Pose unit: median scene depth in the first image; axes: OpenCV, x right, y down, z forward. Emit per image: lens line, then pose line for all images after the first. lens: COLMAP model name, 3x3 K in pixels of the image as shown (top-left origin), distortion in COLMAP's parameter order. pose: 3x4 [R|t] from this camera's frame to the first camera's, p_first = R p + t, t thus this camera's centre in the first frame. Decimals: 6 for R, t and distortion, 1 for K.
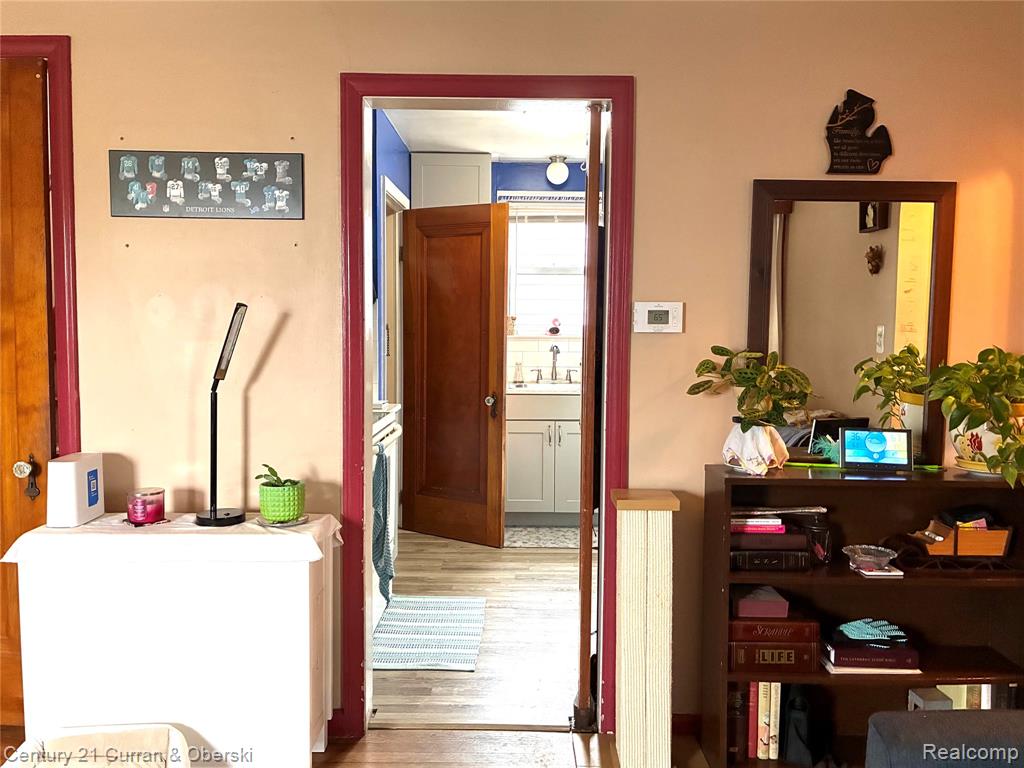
lens RADIAL K [[783.2, 0, 513.4], [0, 783.2, 376.0], [0, 0, 1]] dist [0.012054, -0.002000]
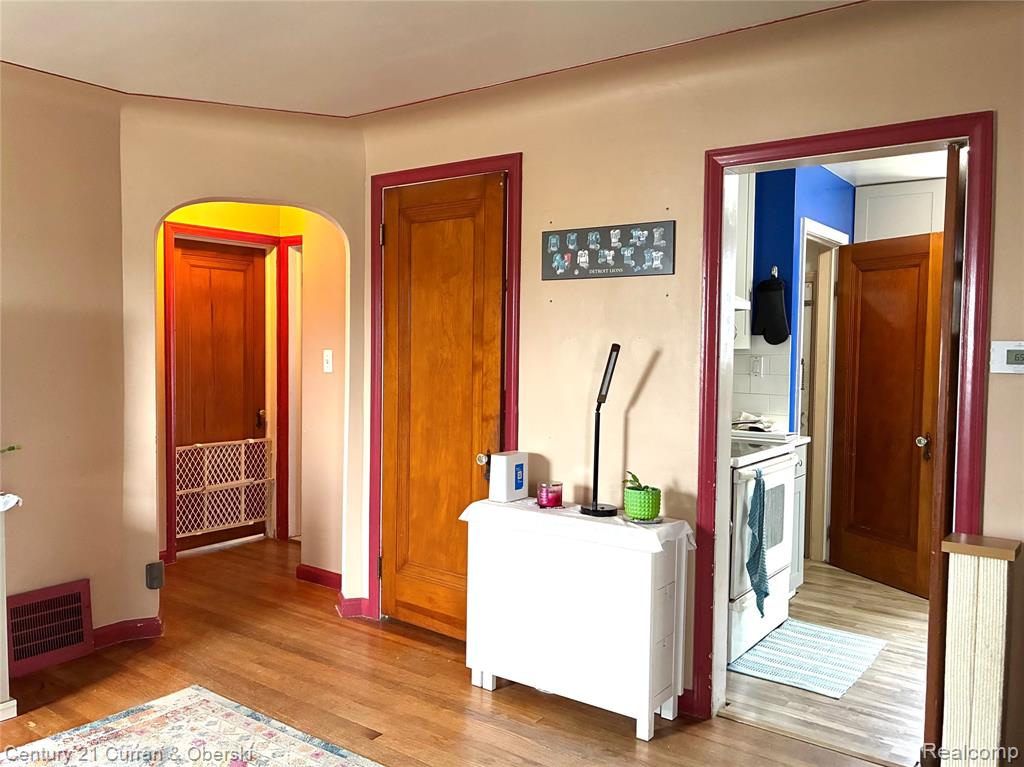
lens RADIAL K [[813.3, 0, 512.0], [0, 813.3, 383.5], [0, 0, 1]] dist [0.011157, -0.079974]
pose [[0.797478, 0.028849, -0.602658, 0.300971], [-0.046958, 0.998794, -0.014327, -0.000705], [0.601518, 0.039725, 0.797871, -0.150324]]
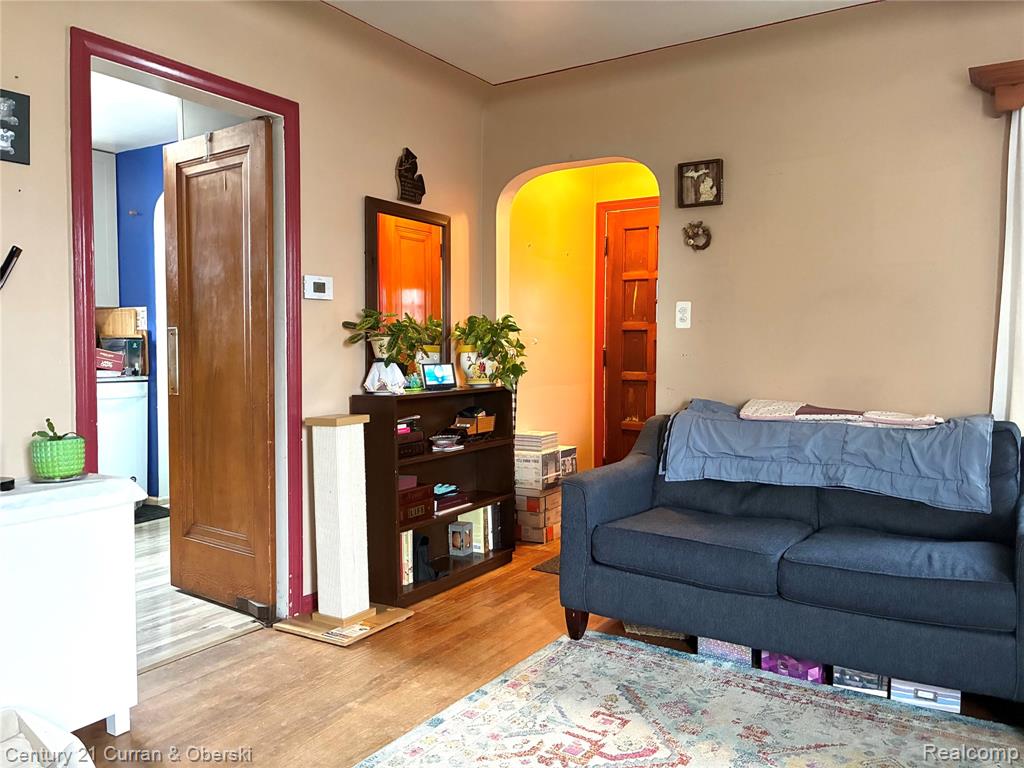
lens RADIAL K [[783.2, 0, 513.4], [0, 783.2, 376.0], [0, 0, 1]] dist [0.012054, -0.002000]
pose [[0.534403, -0.043306, 0.844120, -0.781482], [0.061155, 0.998050, 0.012486, 0.080015], [-0.843014, 0.044950, 0.536009, 0.008929]]
